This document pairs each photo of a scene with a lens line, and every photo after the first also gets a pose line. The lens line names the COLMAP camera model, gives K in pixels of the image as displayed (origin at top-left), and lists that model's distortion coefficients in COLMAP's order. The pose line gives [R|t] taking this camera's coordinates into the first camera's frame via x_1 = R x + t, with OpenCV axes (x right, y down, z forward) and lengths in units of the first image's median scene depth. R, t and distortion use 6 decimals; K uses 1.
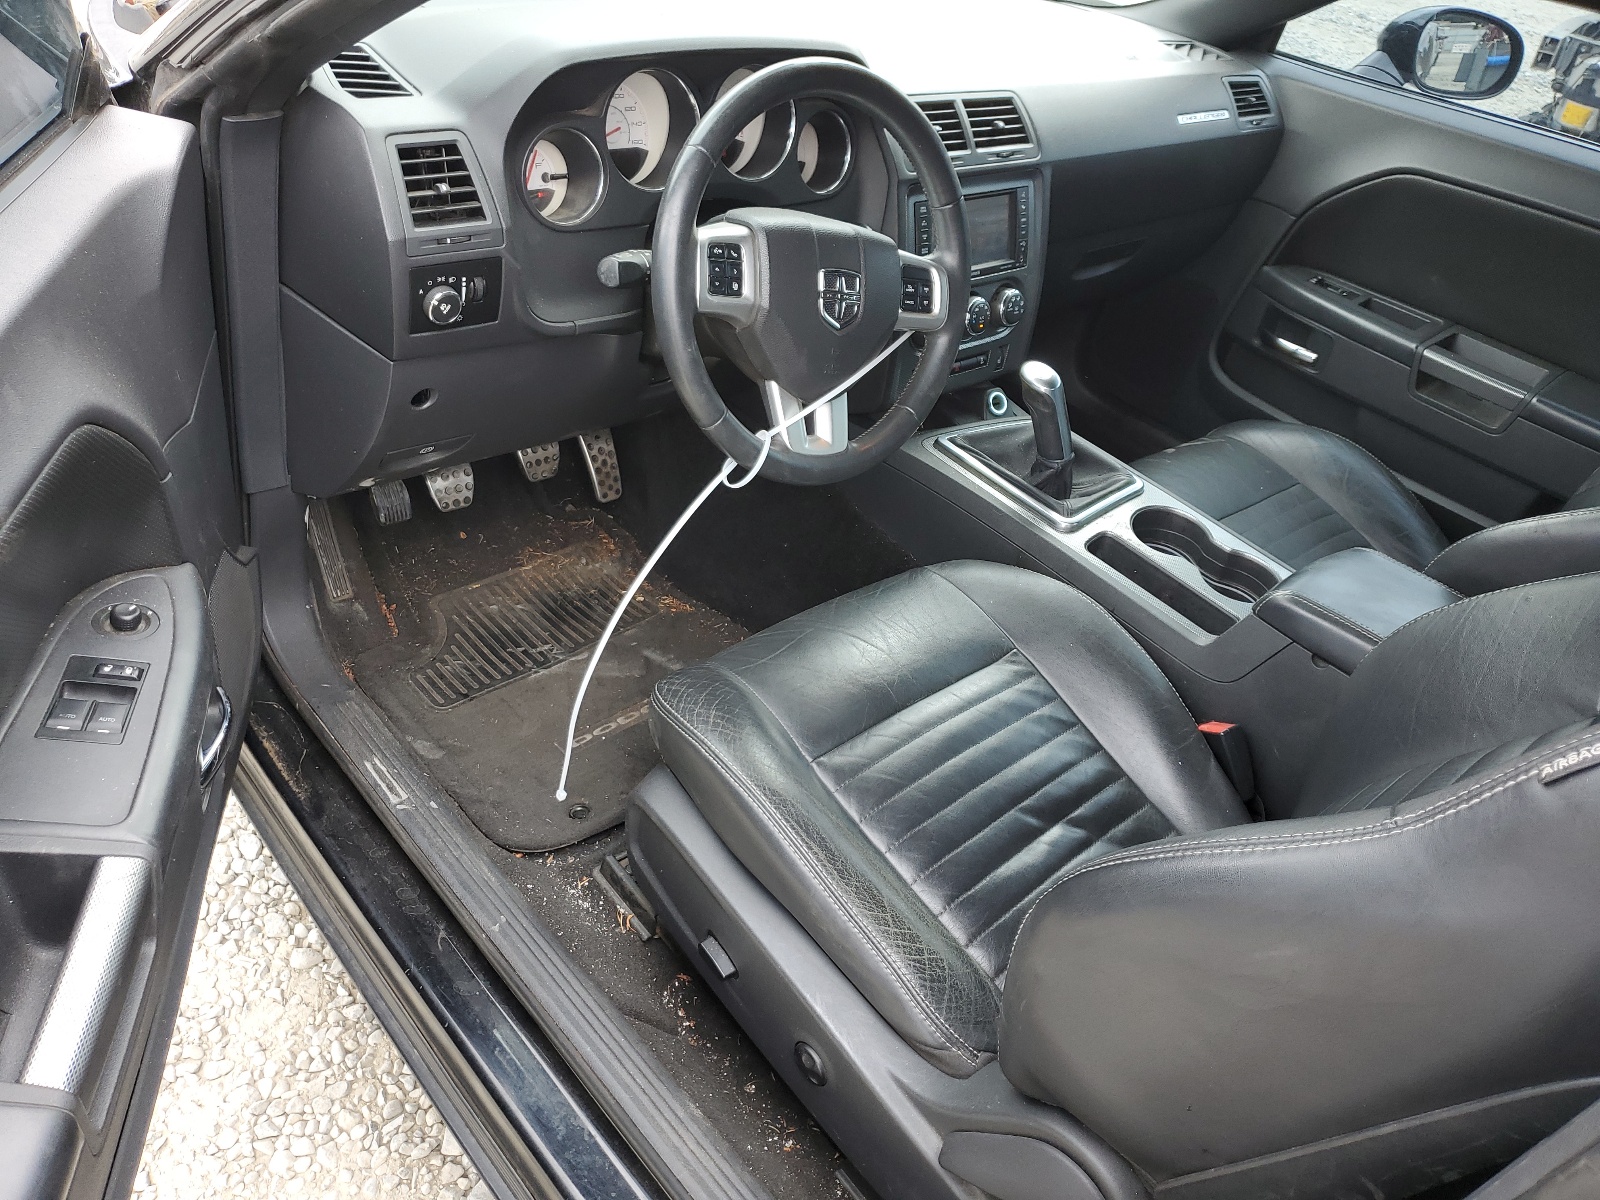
lens RADIAL K [[1176.8, 0, 800.0], [0, 1176.8, 600.0], [0, 0, 1]] dist [-0.003054, -0.001098]
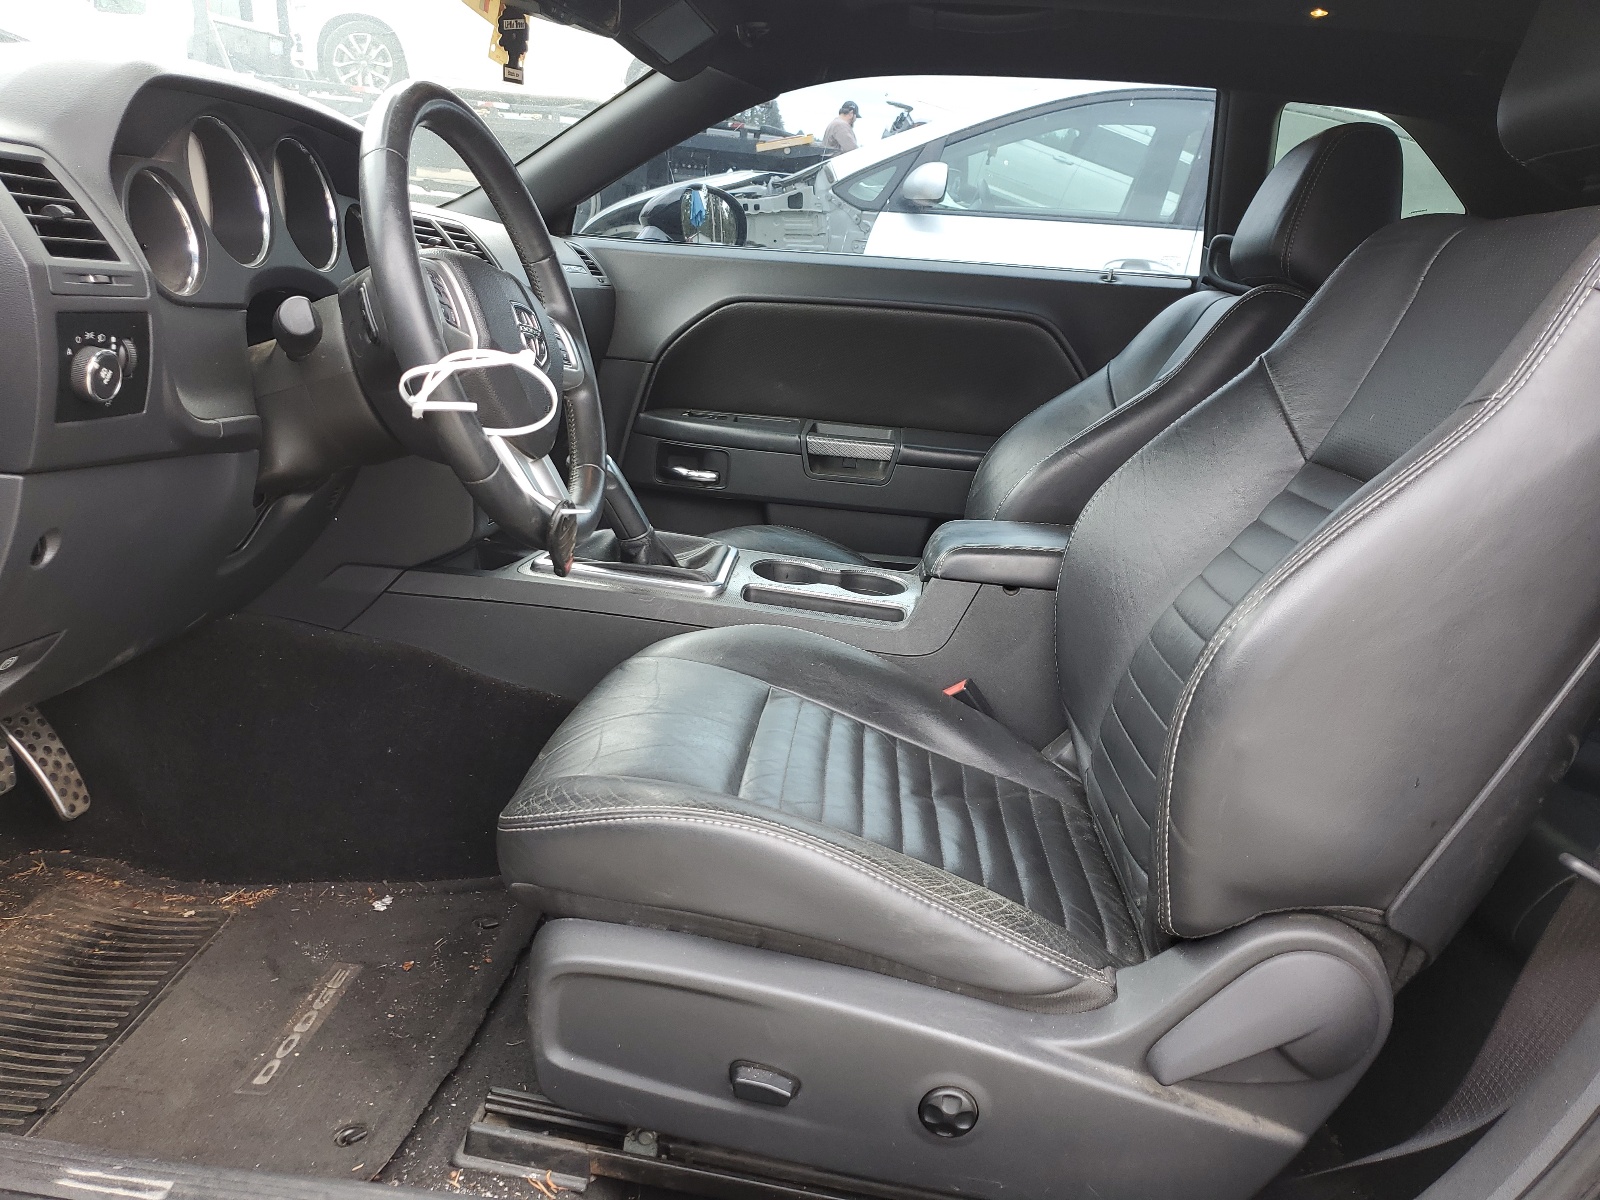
lens RADIAL K [[1216.0, 0, 800.0], [0, 1216.0, 600.0], [0, 0, 1]] dist [0.030706, -0.005406]
pose [[0.729431, -0.263476, 0.631277, -0.381718], [0.428071, 0.895632, -0.120821, 0.103515], [-0.533559, 0.358362, 0.766088, 0.209643]]
